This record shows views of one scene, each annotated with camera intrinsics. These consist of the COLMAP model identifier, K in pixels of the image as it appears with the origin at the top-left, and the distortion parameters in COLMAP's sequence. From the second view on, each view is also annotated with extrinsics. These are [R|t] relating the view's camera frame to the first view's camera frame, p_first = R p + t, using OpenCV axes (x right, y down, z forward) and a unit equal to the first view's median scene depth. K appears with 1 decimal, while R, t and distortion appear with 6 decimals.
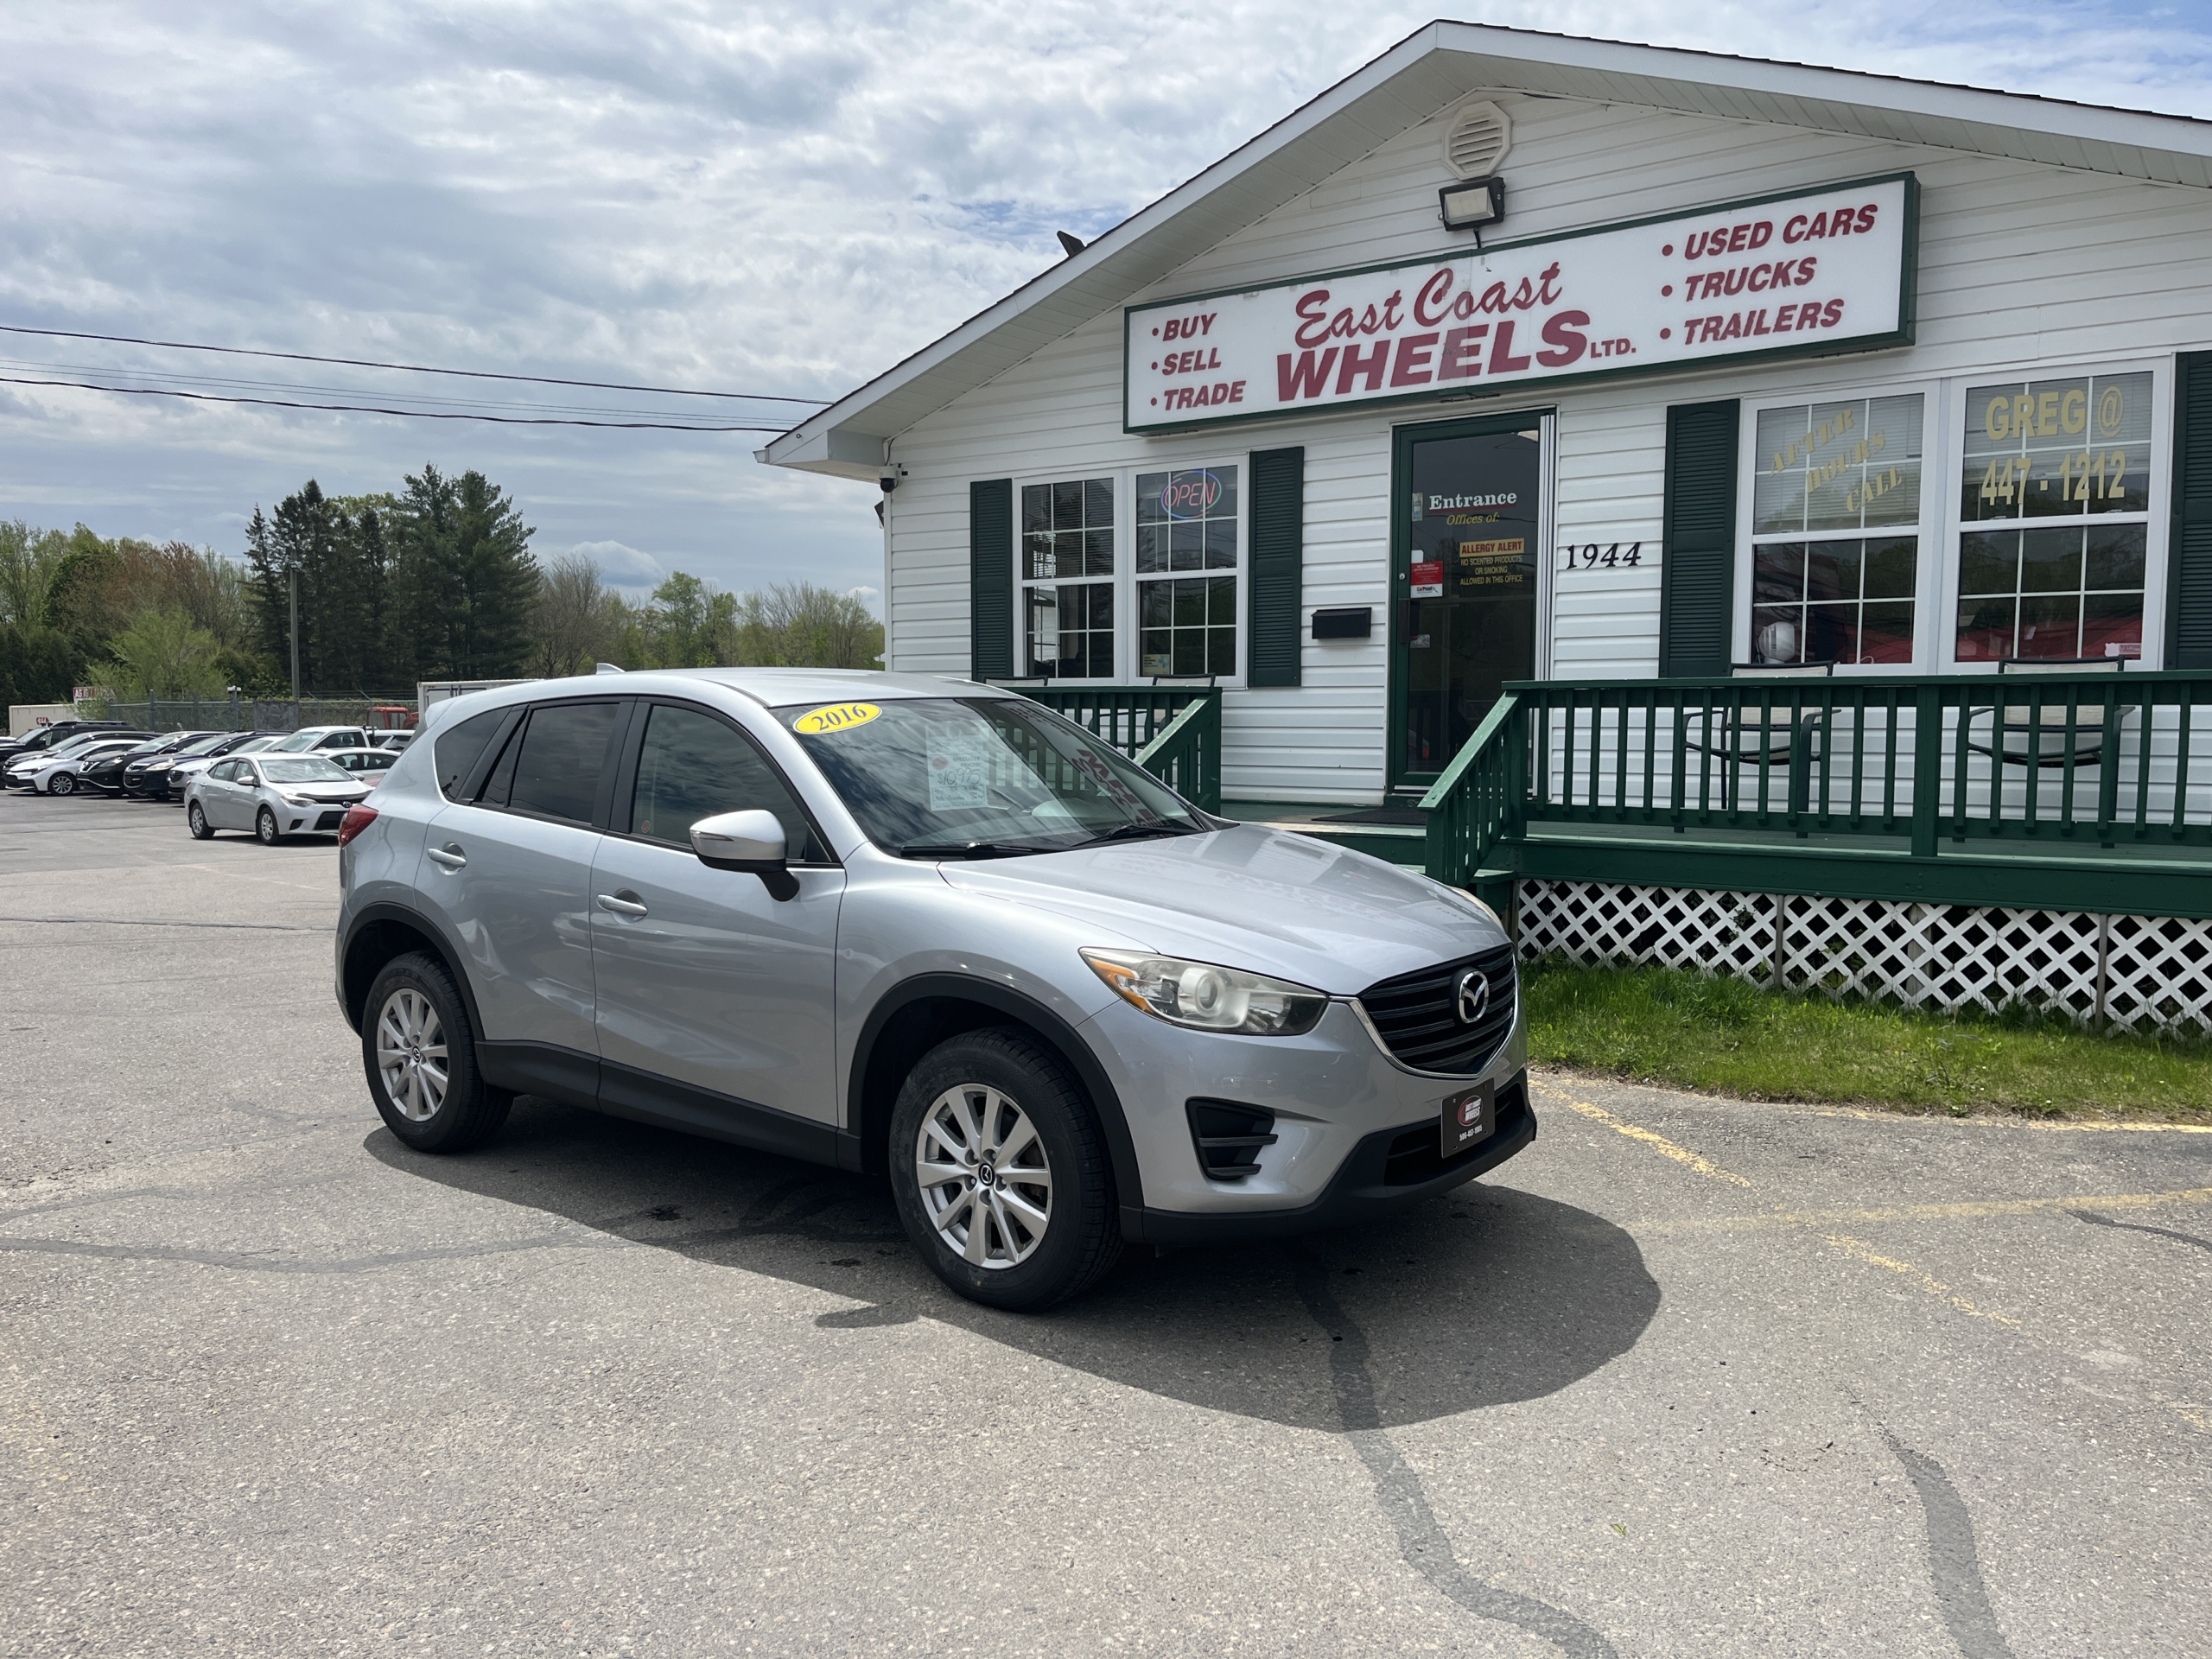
lens RADIAL K [[1728.4, 0, 1106.7], [0, 1728.4, 840.0], [0, 0, 1]] dist [0.041657, -0.049148]
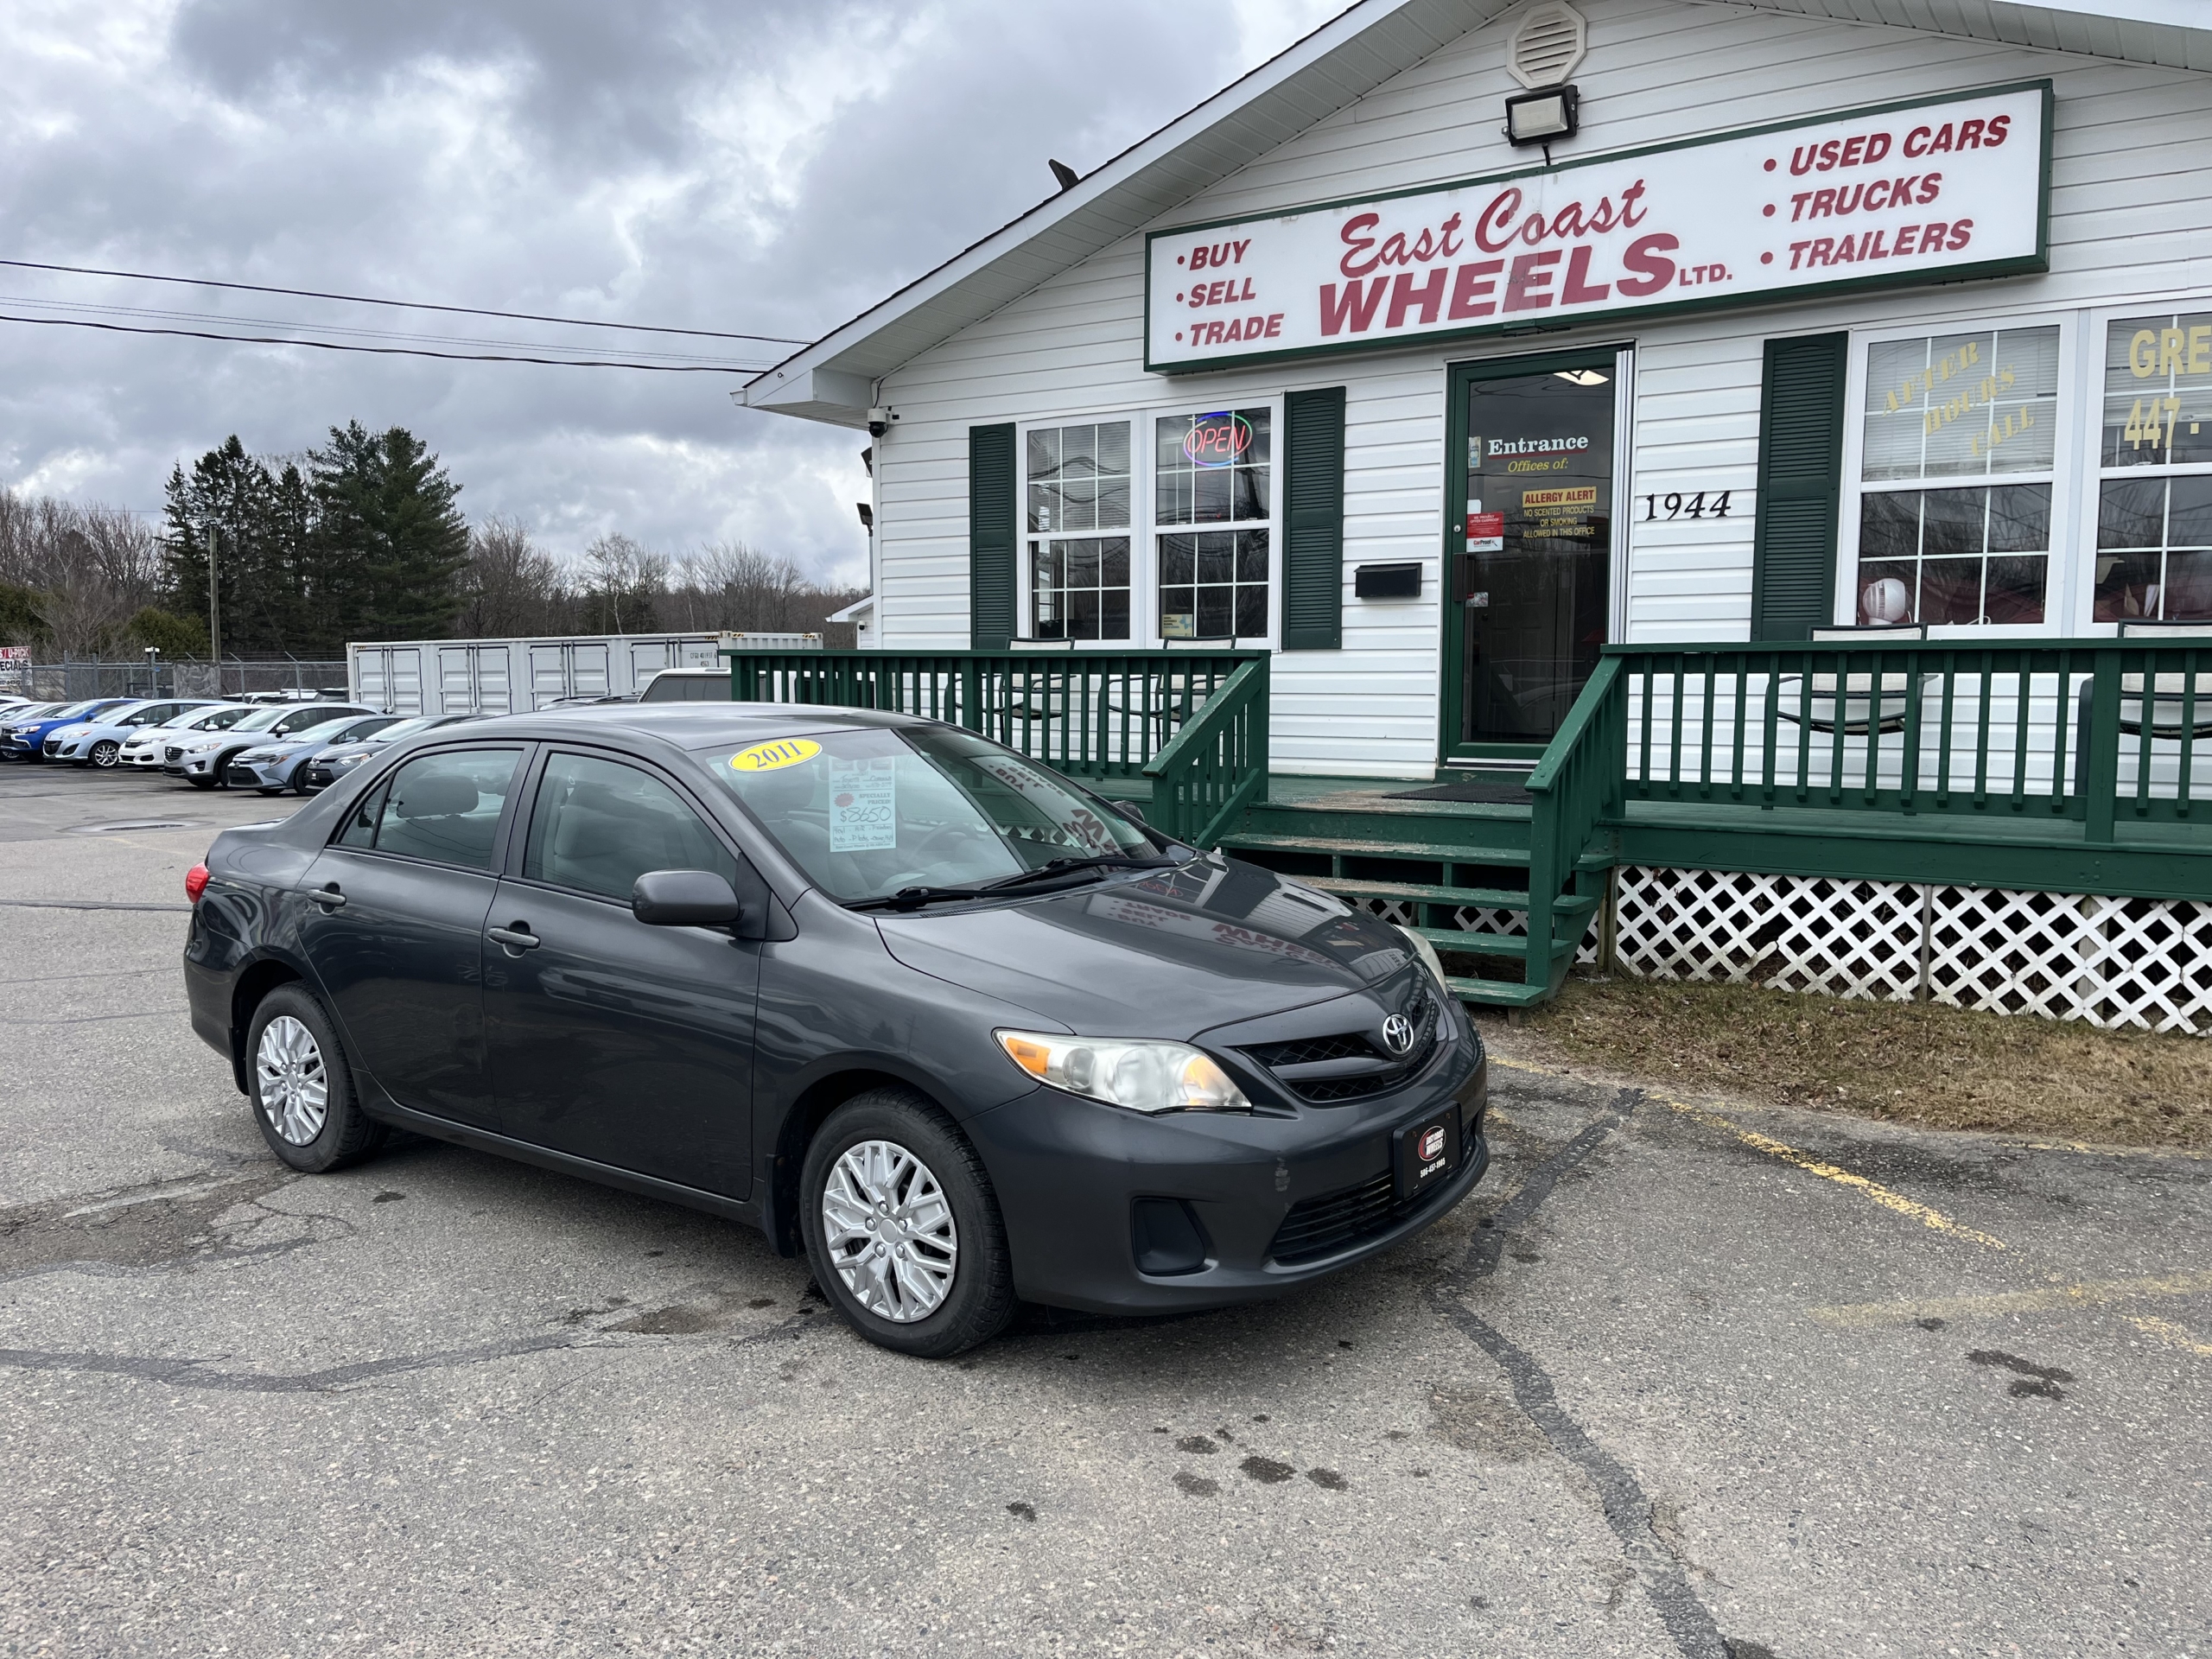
lens RADIAL K [[1716.2, 0, 1090.5], [0, 1716.2, 822.5], [0, 0, 1]] dist [0.053936, -0.071307]
pose [[0.999509, -0.002972, 0.031185, -0.055839], [0.002560, 0.999909, 0.013247, -0.010671], [-0.031221, -0.013161, 0.999426, 0.104048]]
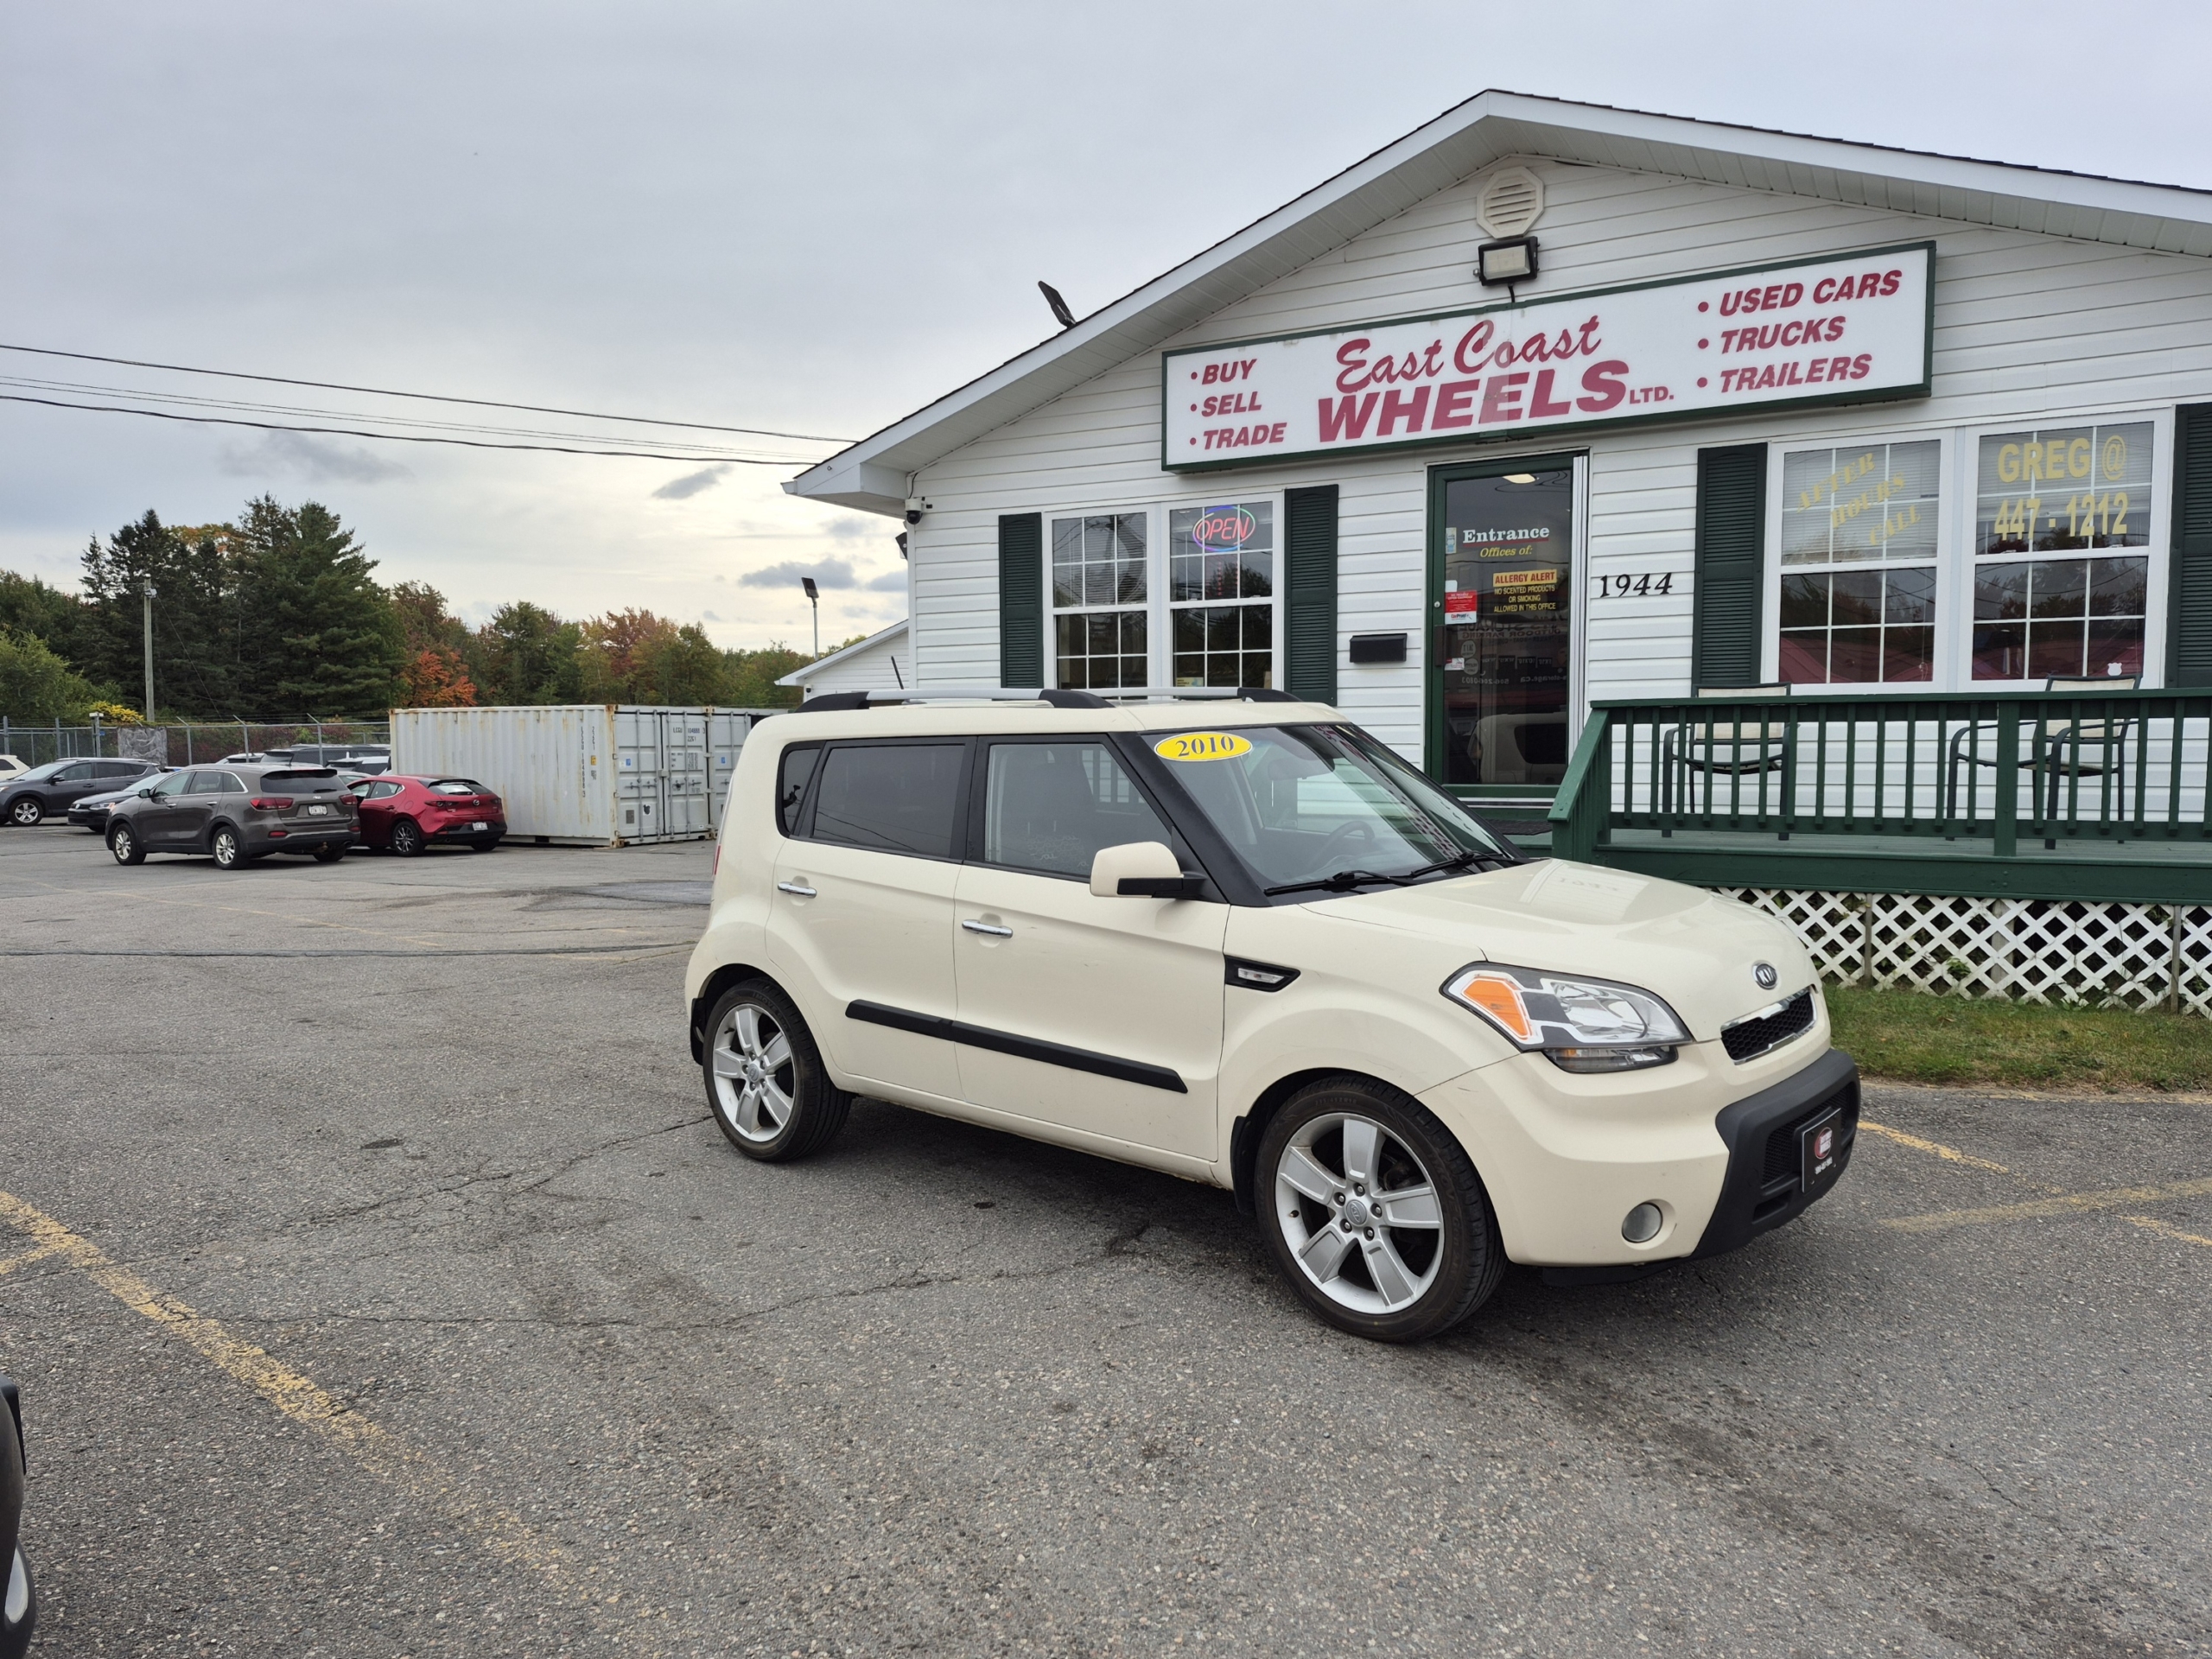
lens RADIAL K [[1561.9, 0, 1121.8], [0, 1561.9, 821.0], [0, 0, 1]] dist [0.104711, -0.152137]
pose [[0.991186, -0.016231, 0.131477, -0.170082], [0.018273, 0.999730, -0.014338, -0.006674], [-0.131209, 0.016614, 0.991216, 0.057817]]
